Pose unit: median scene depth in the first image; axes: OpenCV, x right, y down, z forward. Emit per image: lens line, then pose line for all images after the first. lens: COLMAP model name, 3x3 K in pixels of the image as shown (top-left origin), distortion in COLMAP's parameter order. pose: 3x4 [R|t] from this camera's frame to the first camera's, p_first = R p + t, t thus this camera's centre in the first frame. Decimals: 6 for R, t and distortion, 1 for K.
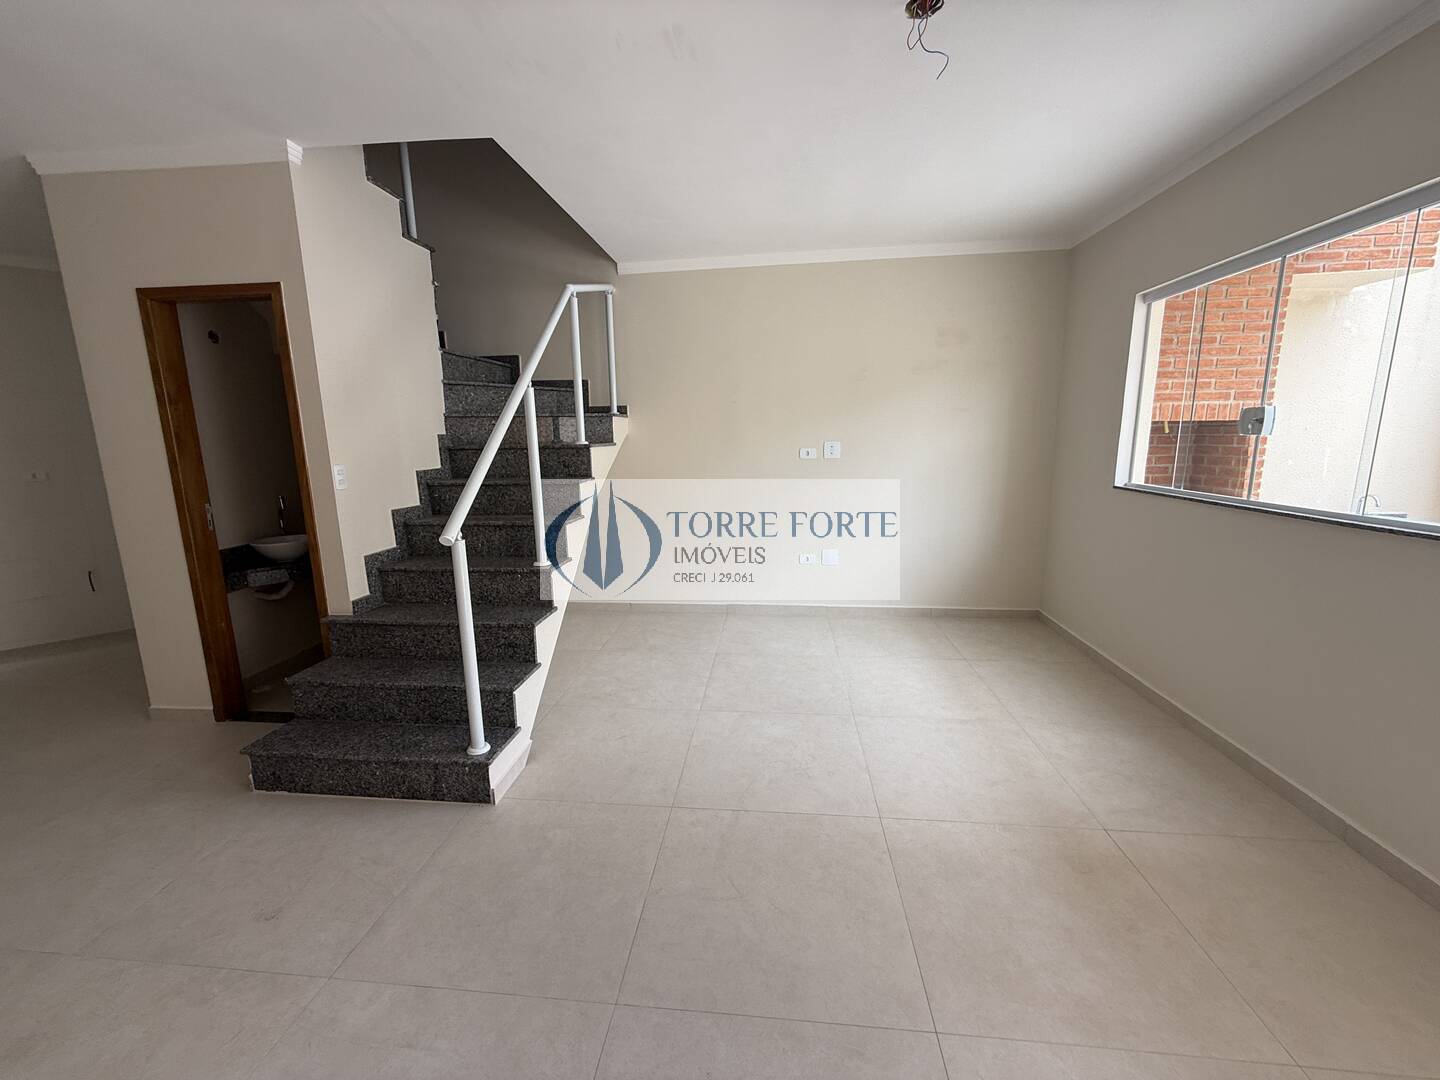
lens RADIAL K [[576.1, 0, 720.6], [0, 576.1, 538.2], [0, 0, 1]] dist [0.002571, -0.000076]
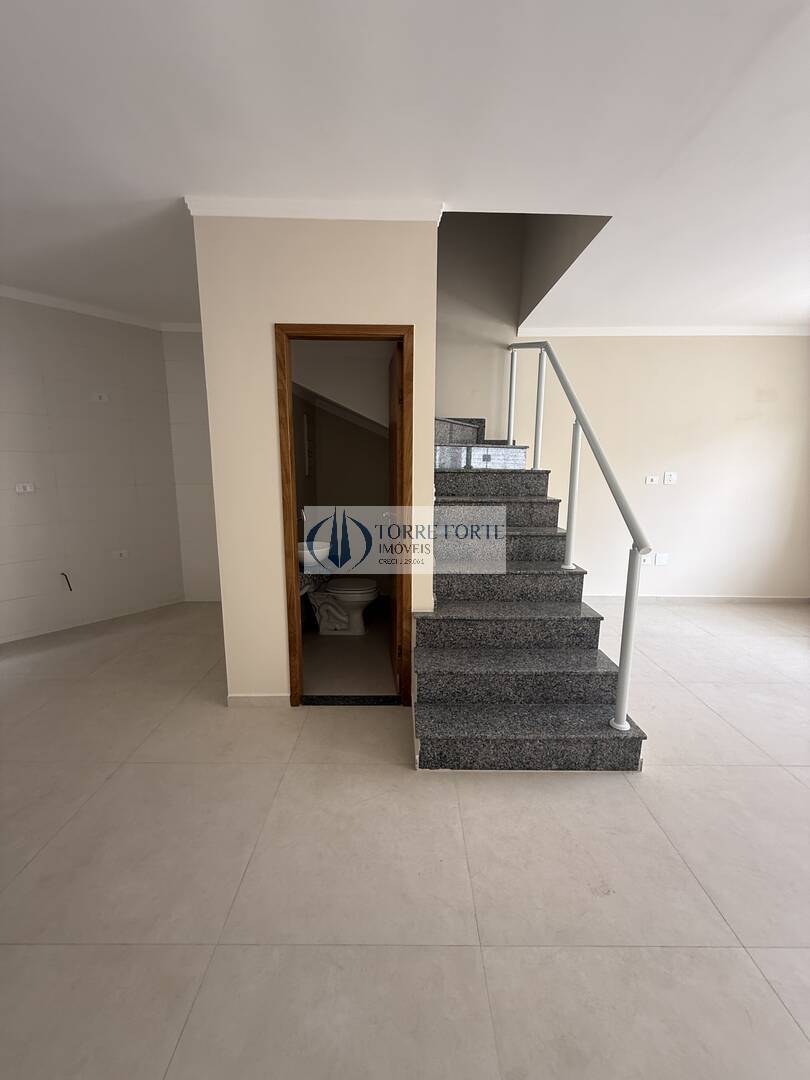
lens RADIAL K [[432.1, 0, 405.7], [0, 432.1, 537.8], [0, 0, 1]] dist [0.002571, -0.000076]
pose [[0.993828, 0.003111, 0.110888, -0.867967], [-0.002060, 0.999952, -0.009588, -0.009427], [-0.110913, 0.009301, 0.993787, 0.143859]]
